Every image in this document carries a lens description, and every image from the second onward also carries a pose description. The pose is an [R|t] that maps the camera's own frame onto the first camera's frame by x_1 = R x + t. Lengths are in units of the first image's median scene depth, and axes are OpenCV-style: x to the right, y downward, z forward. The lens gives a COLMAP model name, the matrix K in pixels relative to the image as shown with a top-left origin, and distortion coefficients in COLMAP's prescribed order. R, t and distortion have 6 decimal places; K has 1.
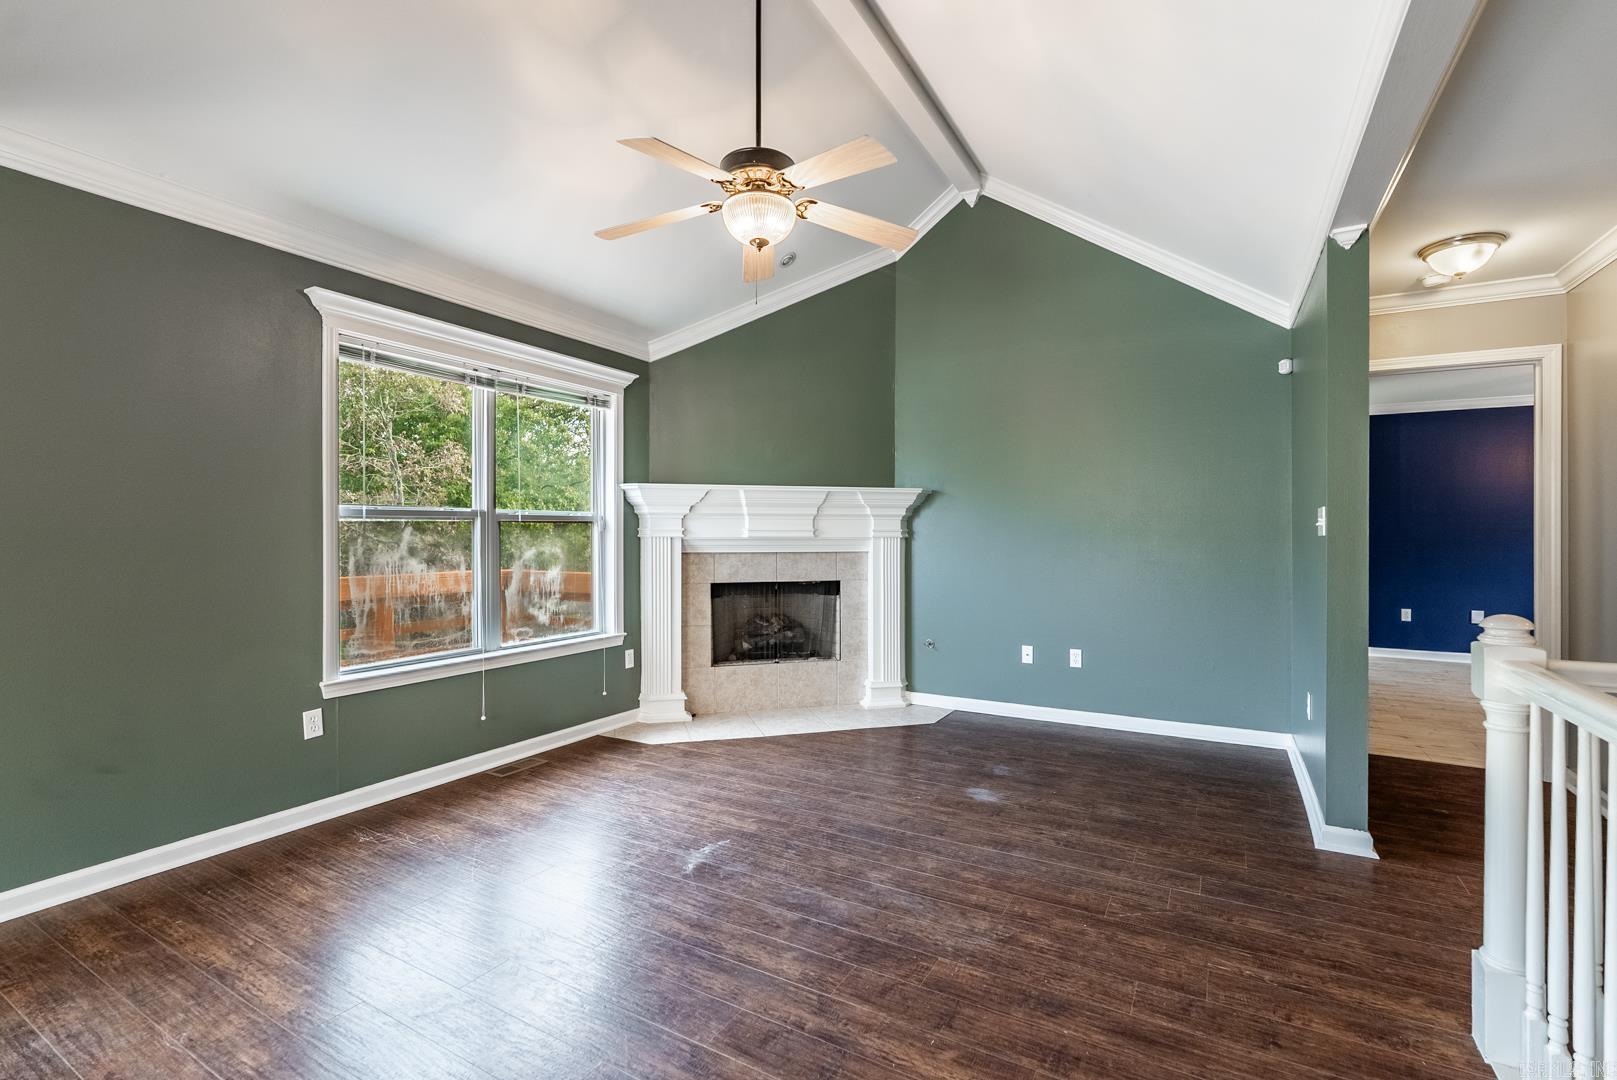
lens RADIAL K [[722.4, 0, 818.2], [0, 722.4, 537.7], [0, 0, 1]] dist [-0.007091, 0.000877]
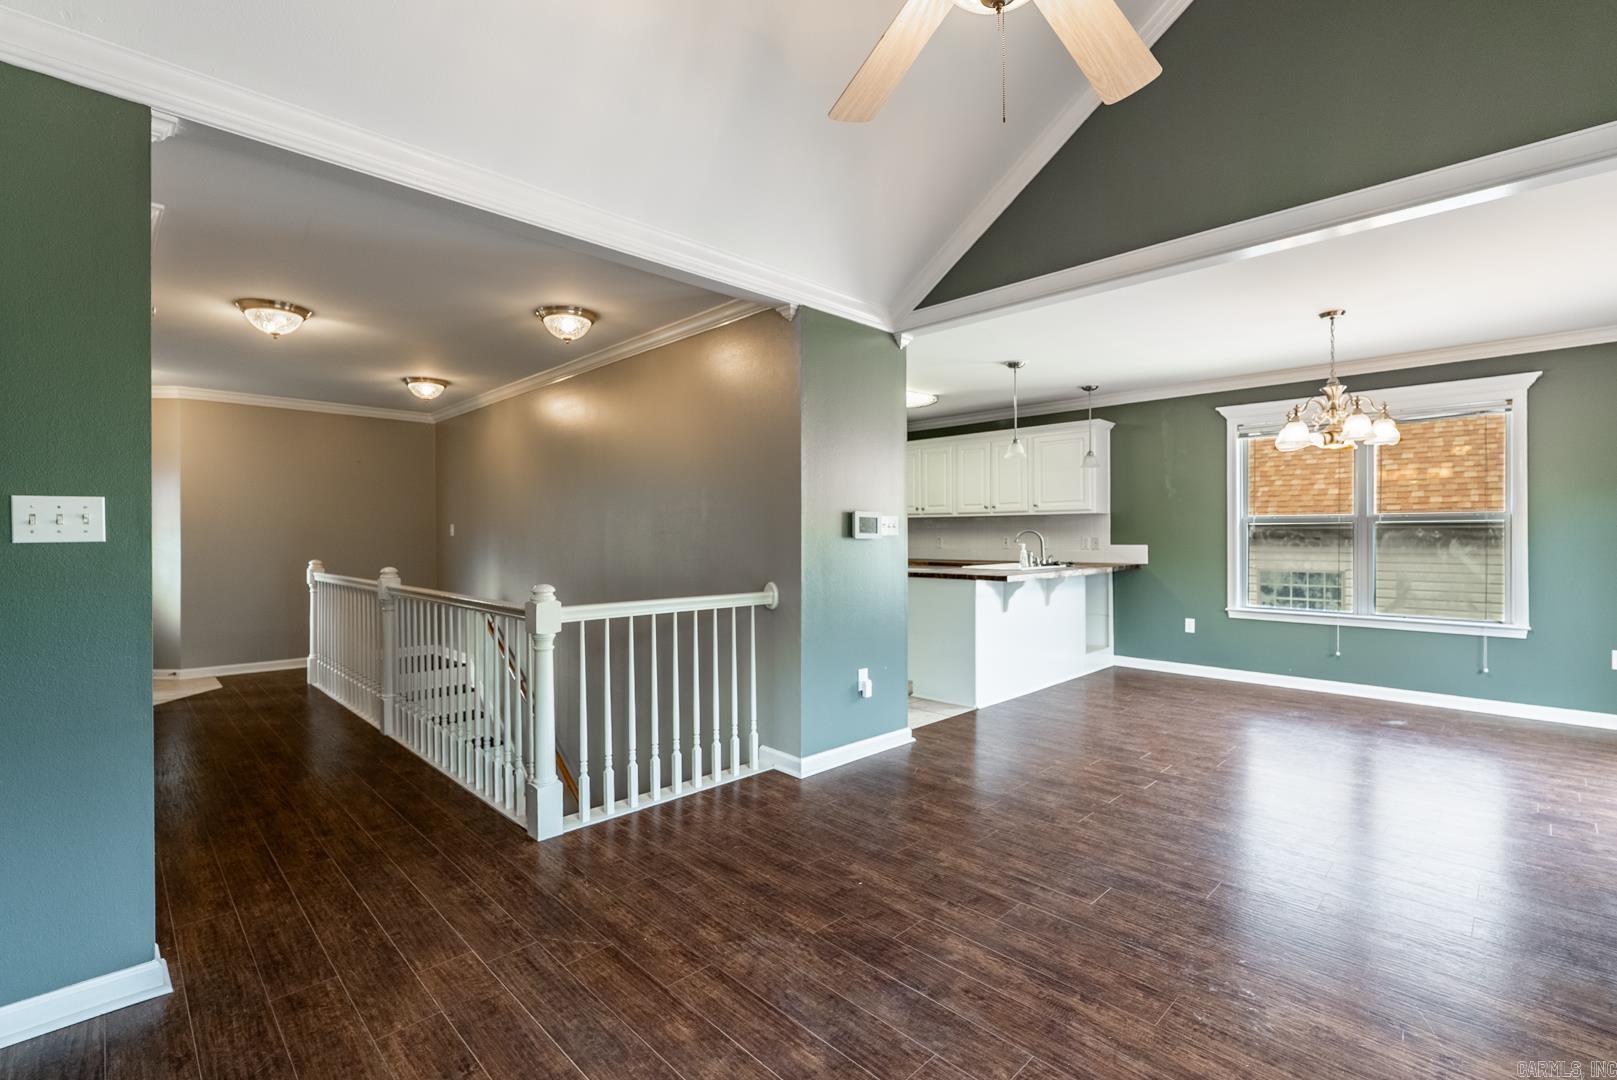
lens RADIAL K [[722.4, 0, 810.6], [0, 722.4, 536.2], [0, 0, 1]] dist [-0.007091, 0.000877]
pose [[-0.962130, 0.000076, 0.272592, -0.058750], [0.001686, 0.999982, 0.005672, -0.006627], [-0.272587, 0.005917, -0.962113, 0.992217]]
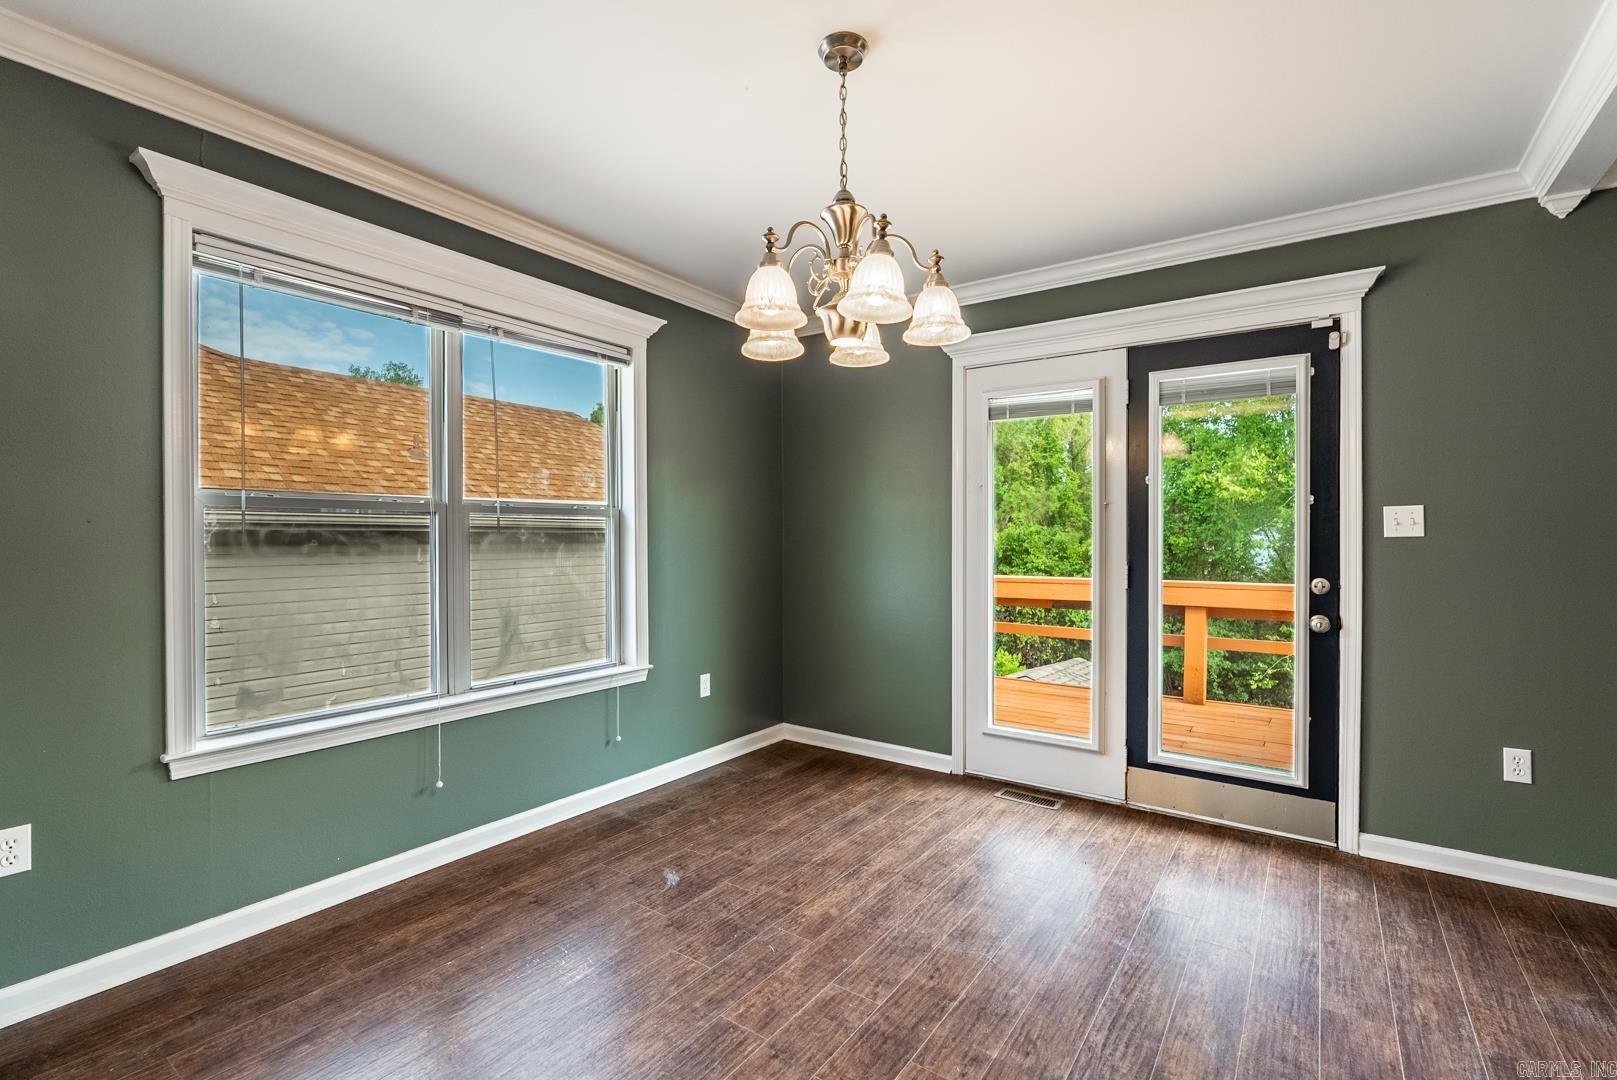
lens RADIAL K [[722.4, 0, 807.2], [0, 722.4, 539.0], [0, 0, 1]] dist [-0.007091, 0.000877]
pose [[-0.101896, -0.000121, -0.994795, -0.028153], [-0.001767, 0.999998, 0.000059, -0.000540], [0.994794, 0.001764, -0.101896, -0.136939]]
